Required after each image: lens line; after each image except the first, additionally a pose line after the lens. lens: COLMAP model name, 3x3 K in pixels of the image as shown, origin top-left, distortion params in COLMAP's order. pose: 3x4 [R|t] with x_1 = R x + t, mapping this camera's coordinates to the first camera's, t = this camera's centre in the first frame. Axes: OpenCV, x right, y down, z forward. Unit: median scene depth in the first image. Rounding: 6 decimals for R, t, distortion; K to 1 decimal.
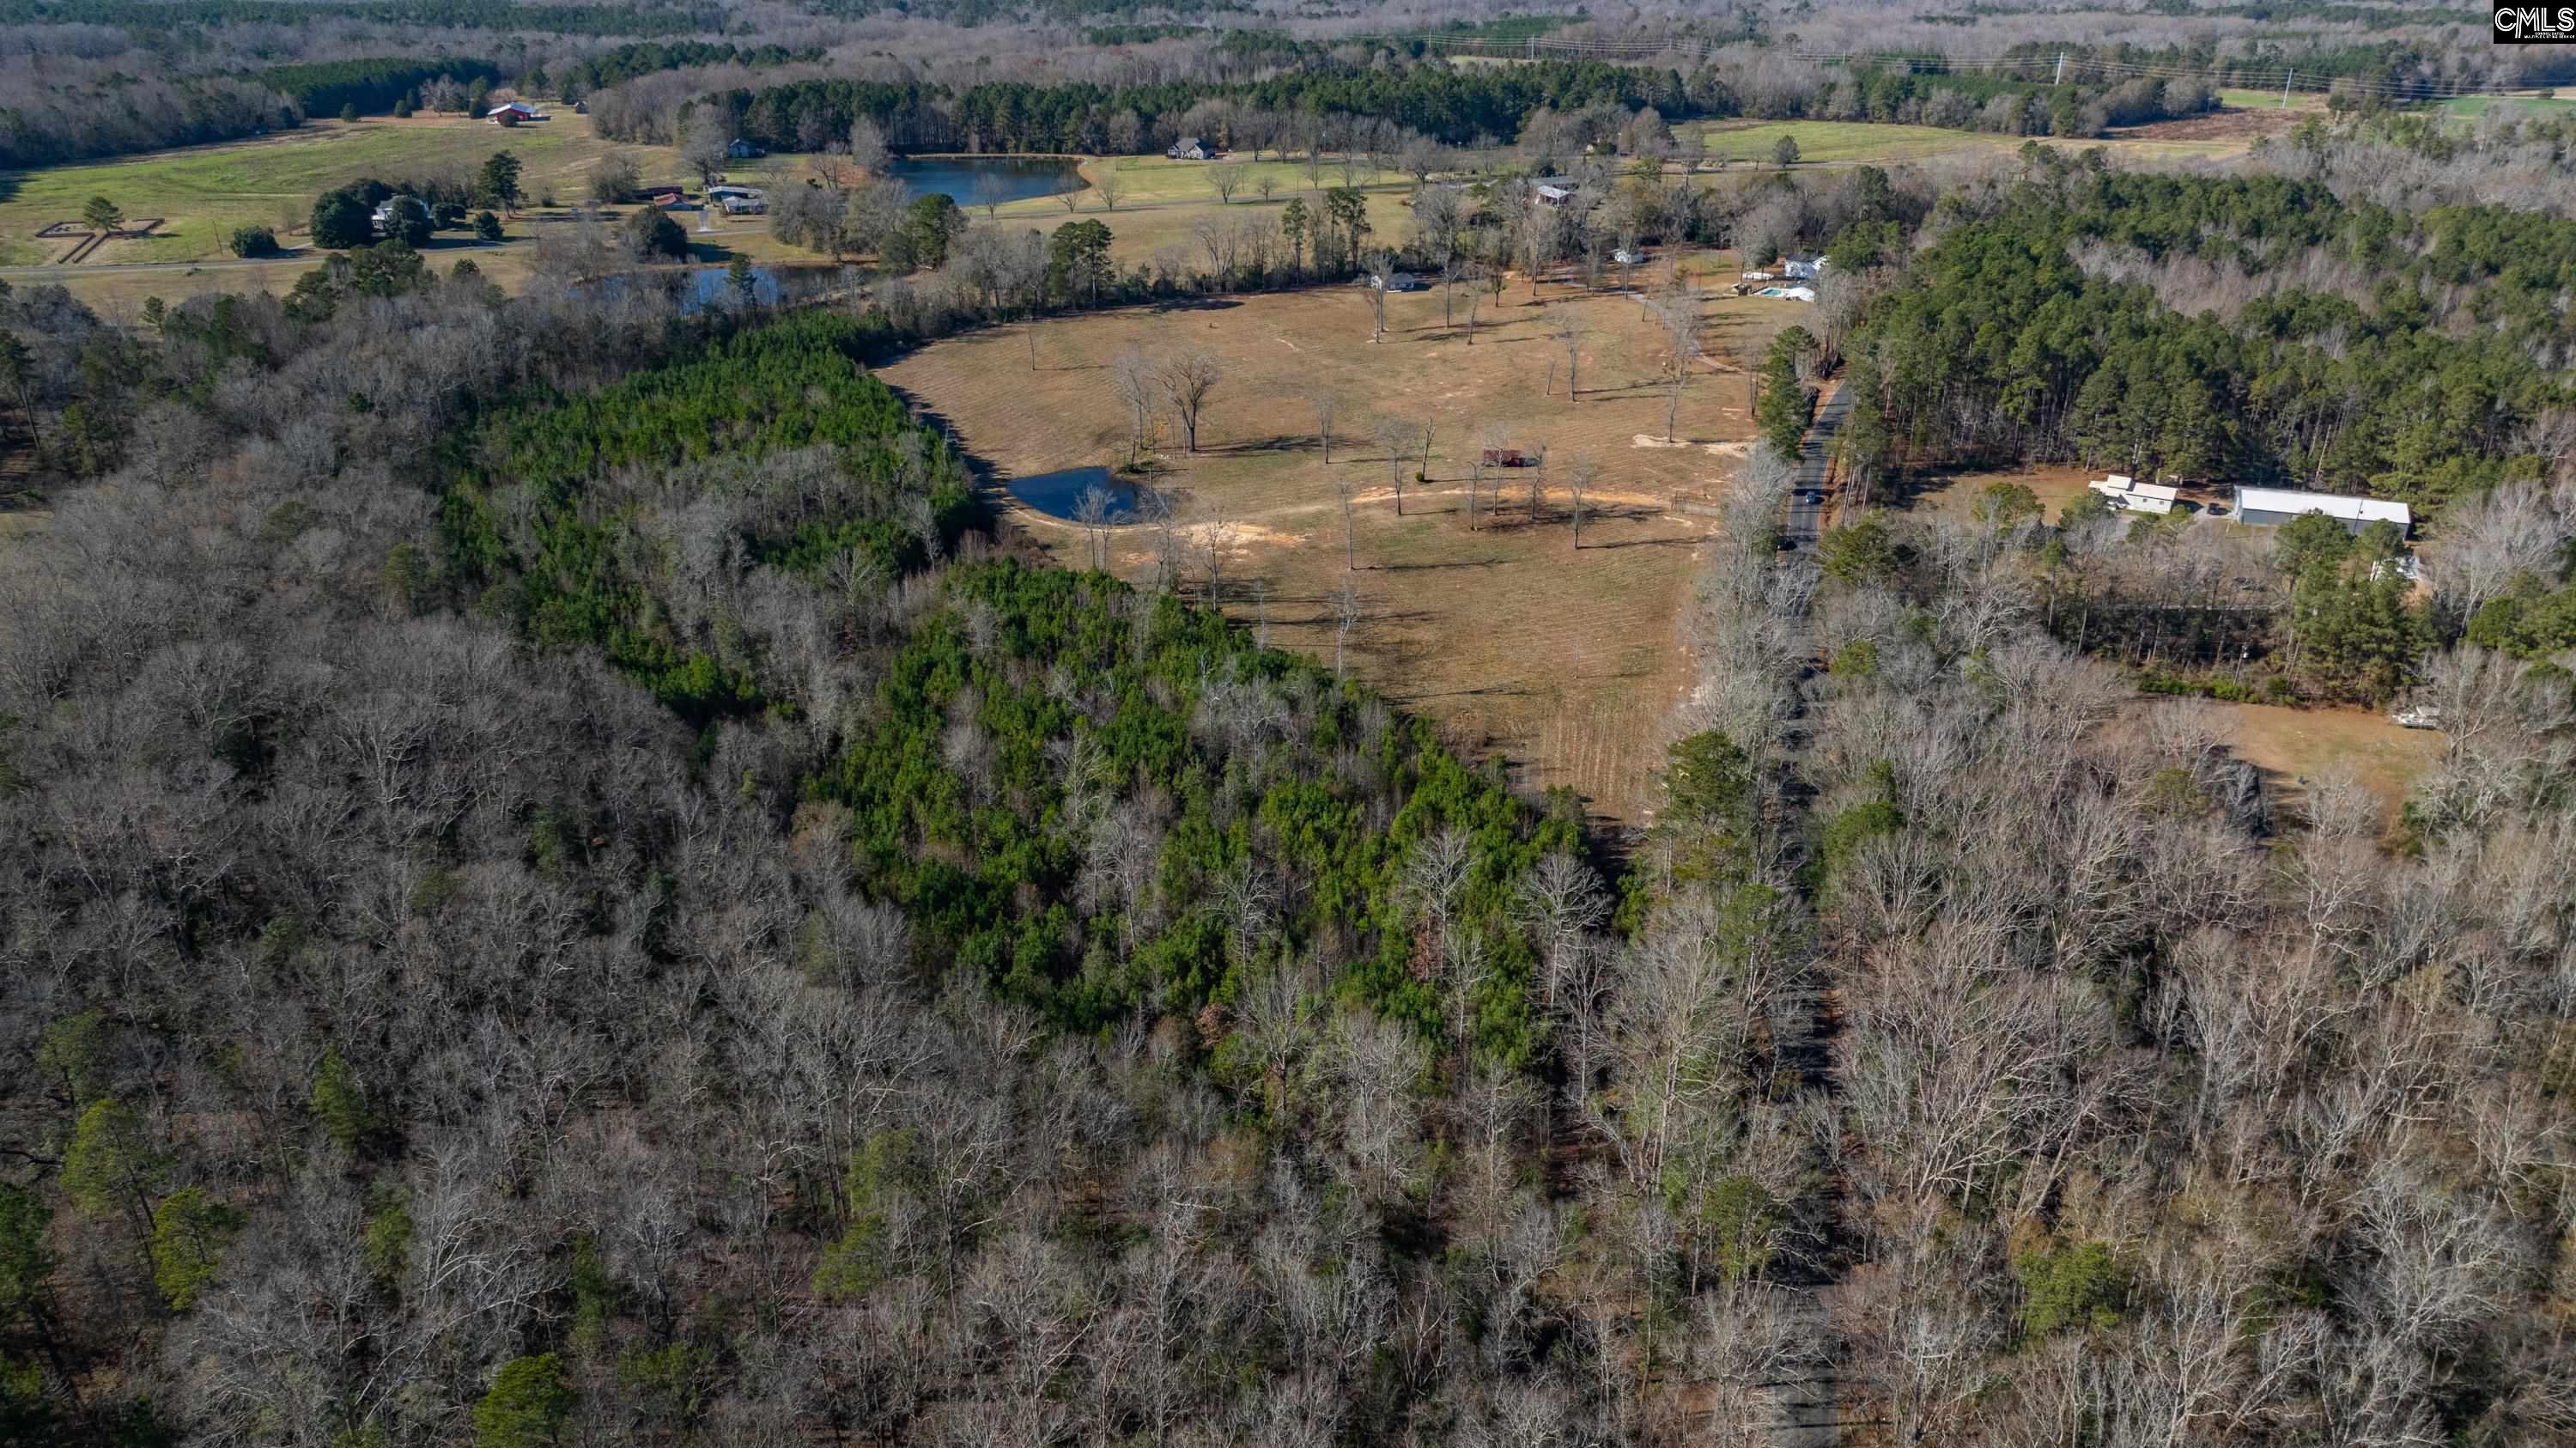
lens RADIAL K [[1837.3, 0, 1283.8], [0, 1837.3, 679.1], [0, 0, 1]] dist [-0.043440, 0.062937]
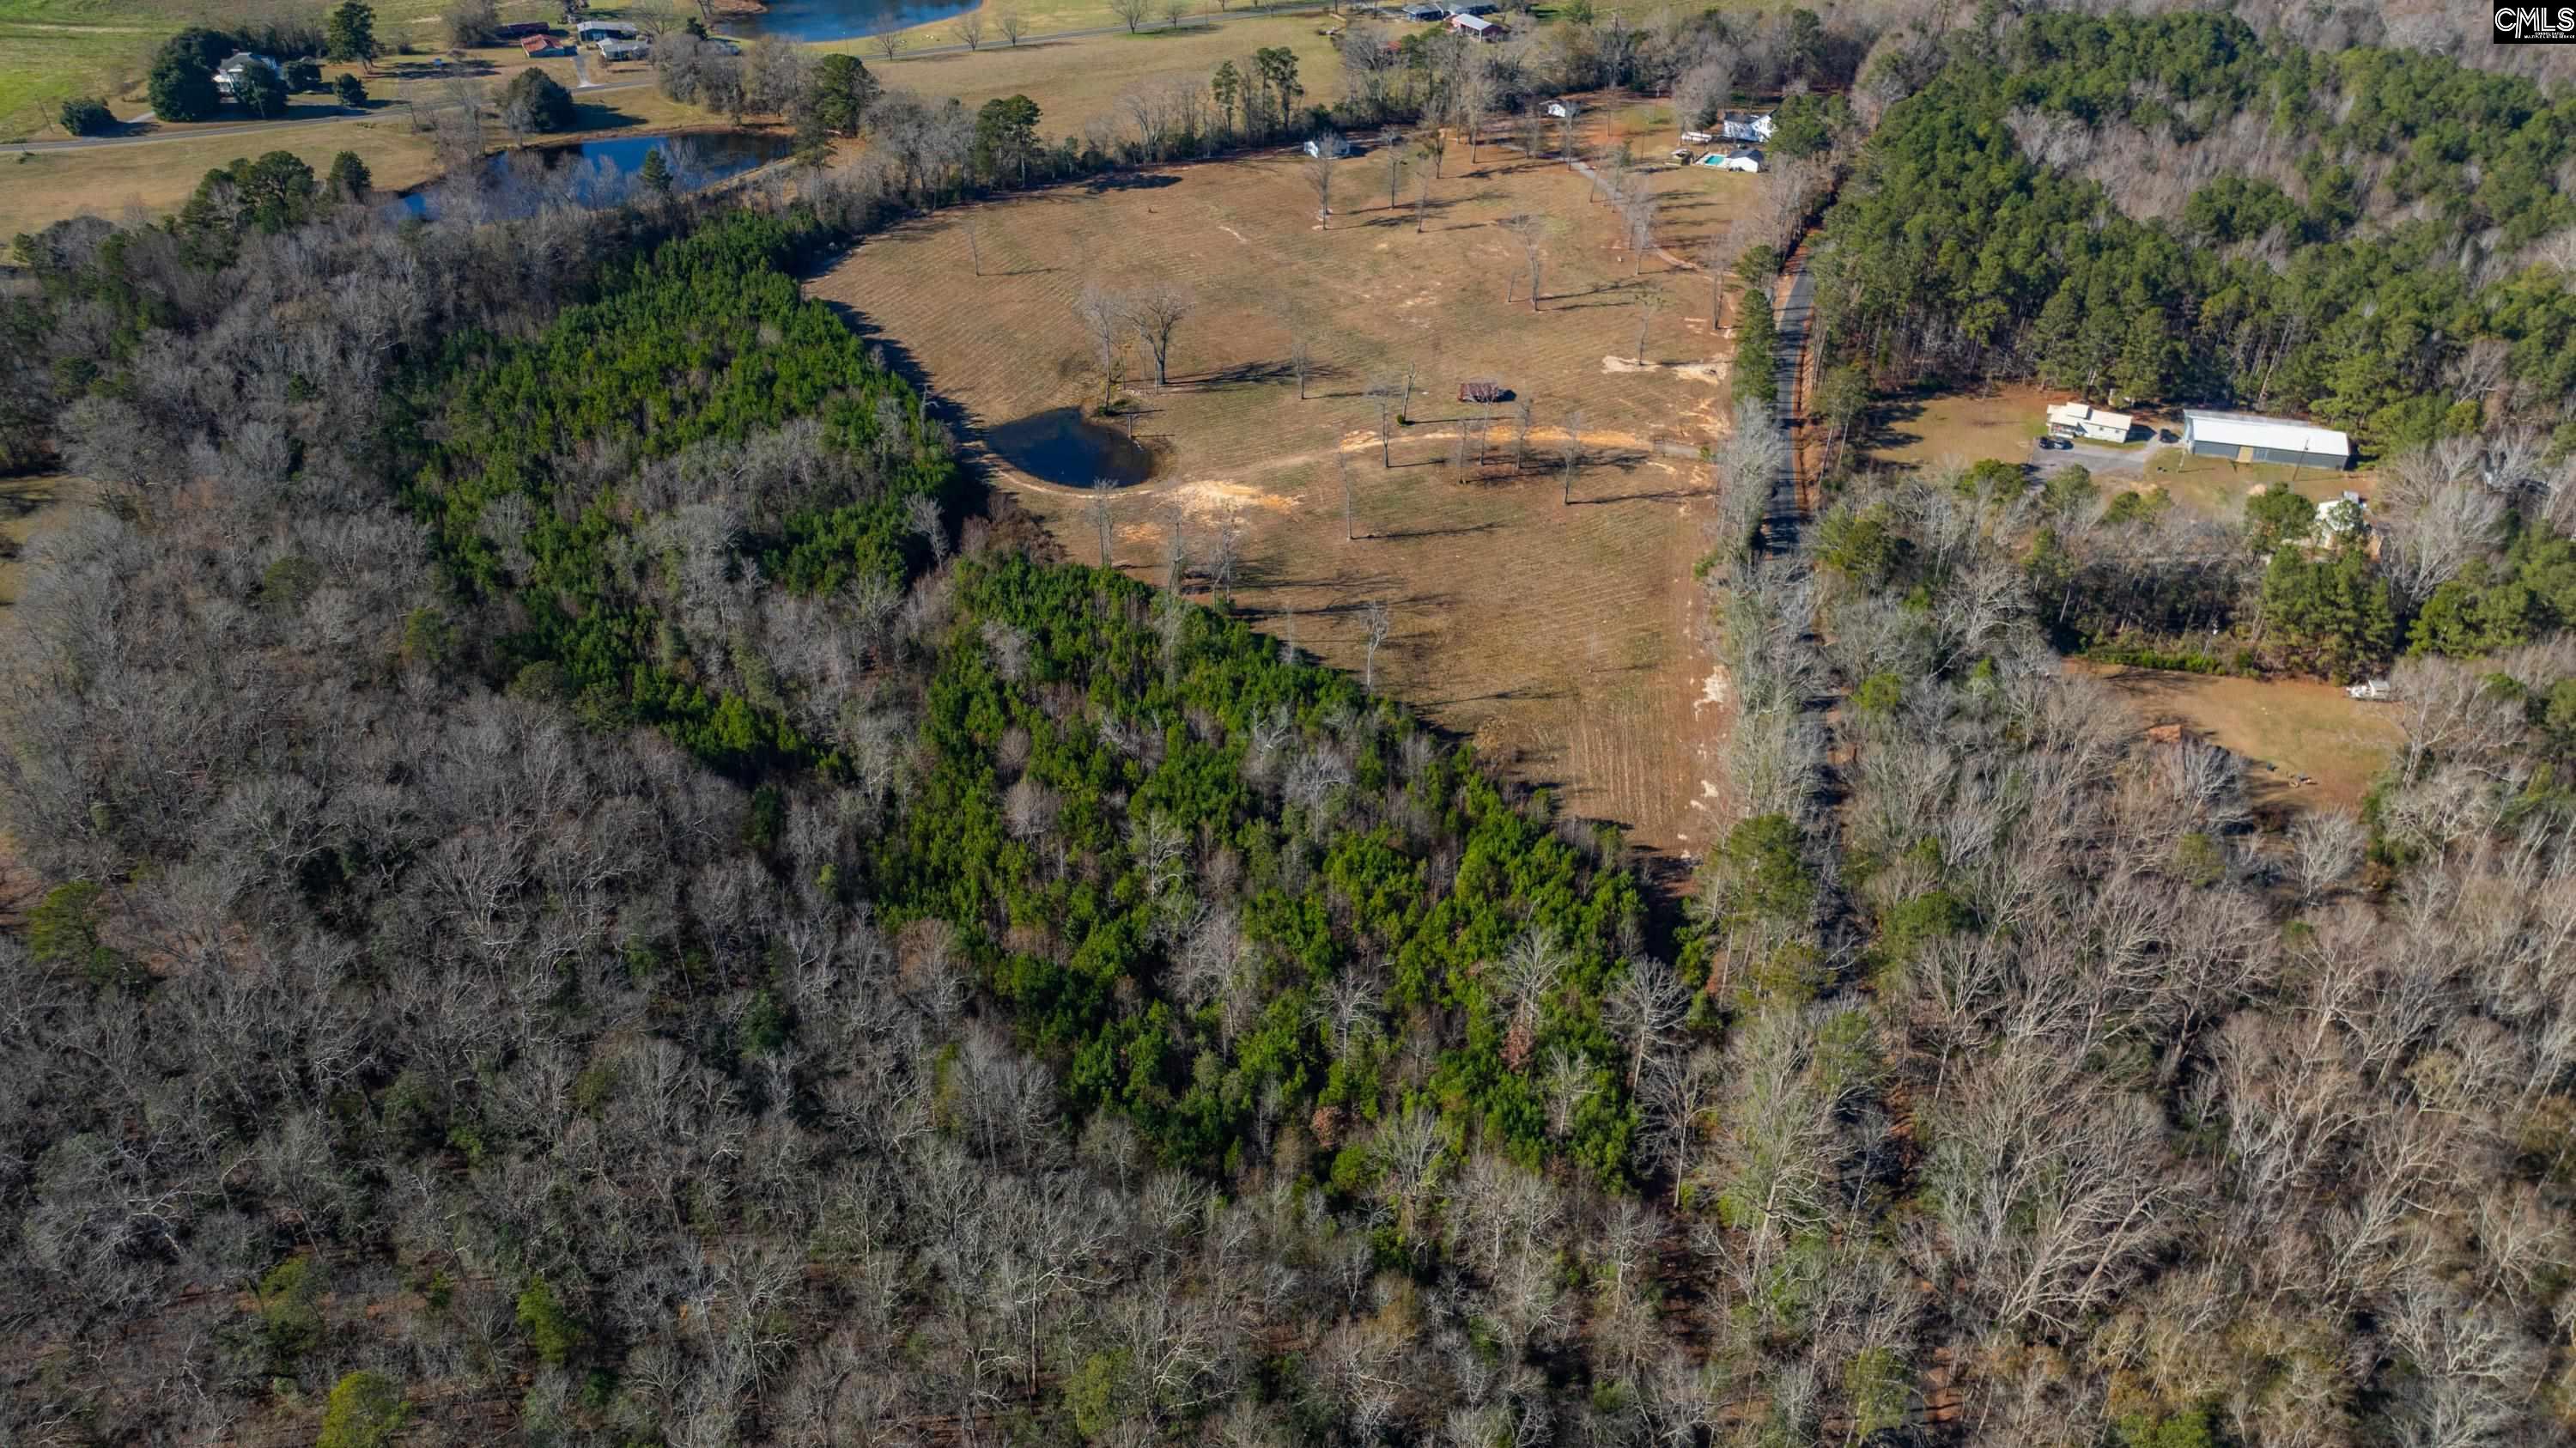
lens RADIAL K [[1837.3, 0, 1283.8], [0, 1837.3, 679.1], [0, 0, 1]] dist [-0.043440, 0.062937]
pose [[0.995990, -0.046680, 0.076323, -0.076070], [0.034008, 0.986593, 0.159615, -0.137658], [-0.082750, -0.156380, 0.984224, -0.004548]]
